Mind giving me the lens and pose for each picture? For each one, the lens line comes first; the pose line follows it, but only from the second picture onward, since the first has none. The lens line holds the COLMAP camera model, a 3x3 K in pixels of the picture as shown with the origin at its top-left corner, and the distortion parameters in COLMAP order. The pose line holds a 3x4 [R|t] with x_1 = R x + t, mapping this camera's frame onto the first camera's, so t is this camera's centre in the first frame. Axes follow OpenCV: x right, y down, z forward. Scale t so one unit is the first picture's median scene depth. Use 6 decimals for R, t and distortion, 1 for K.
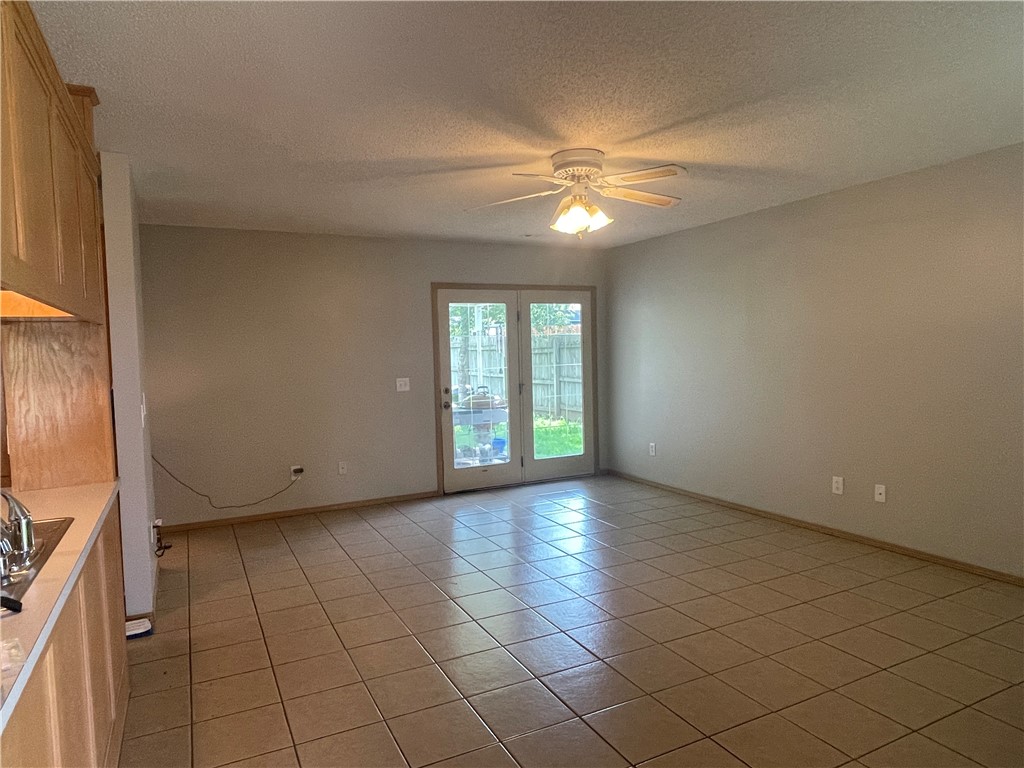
lens RADIAL K [[639.8, 0, 510.4], [0, 639.8, 386.2], [0, 0, 1]] dist [0.020384, 0.000360]
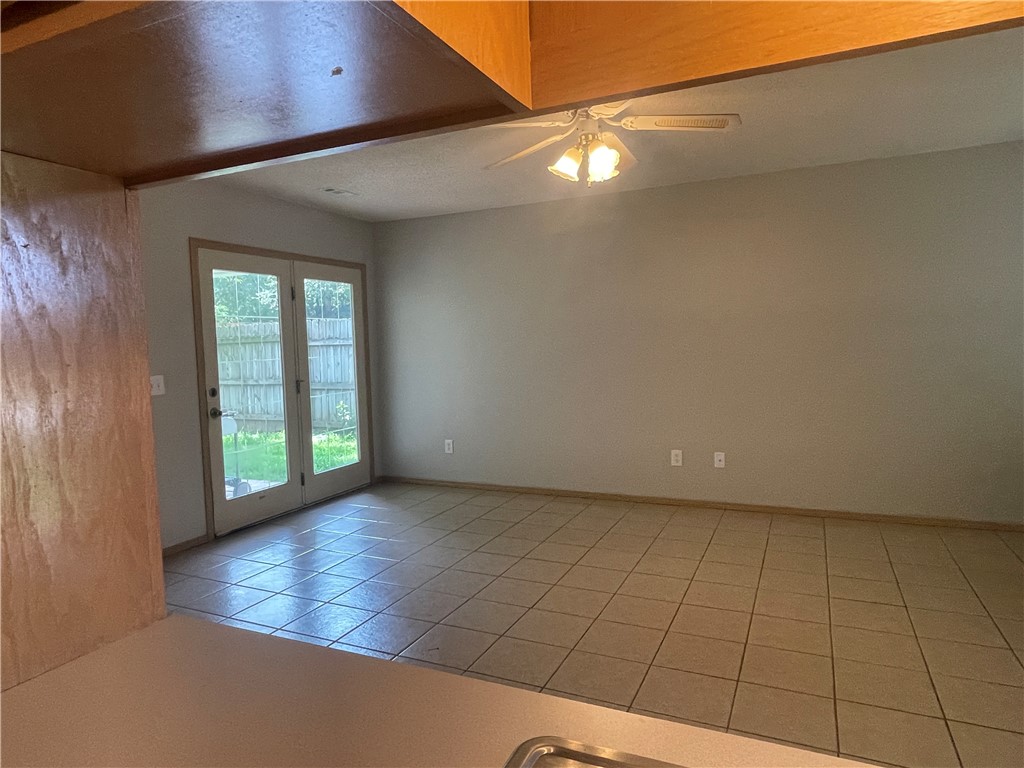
lens RADIAL K [[639.8, 0, 510.5], [0, 639.8, 382.7], [0, 0, 1]] dist [0.020384, 0.000360]
pose [[0.792648, -0.037675, 0.608514, -0.262898], [0.044124, 0.999016, 0.004376, 0.007407], [-0.608081, 0.023382, 0.793531, 0.224942]]
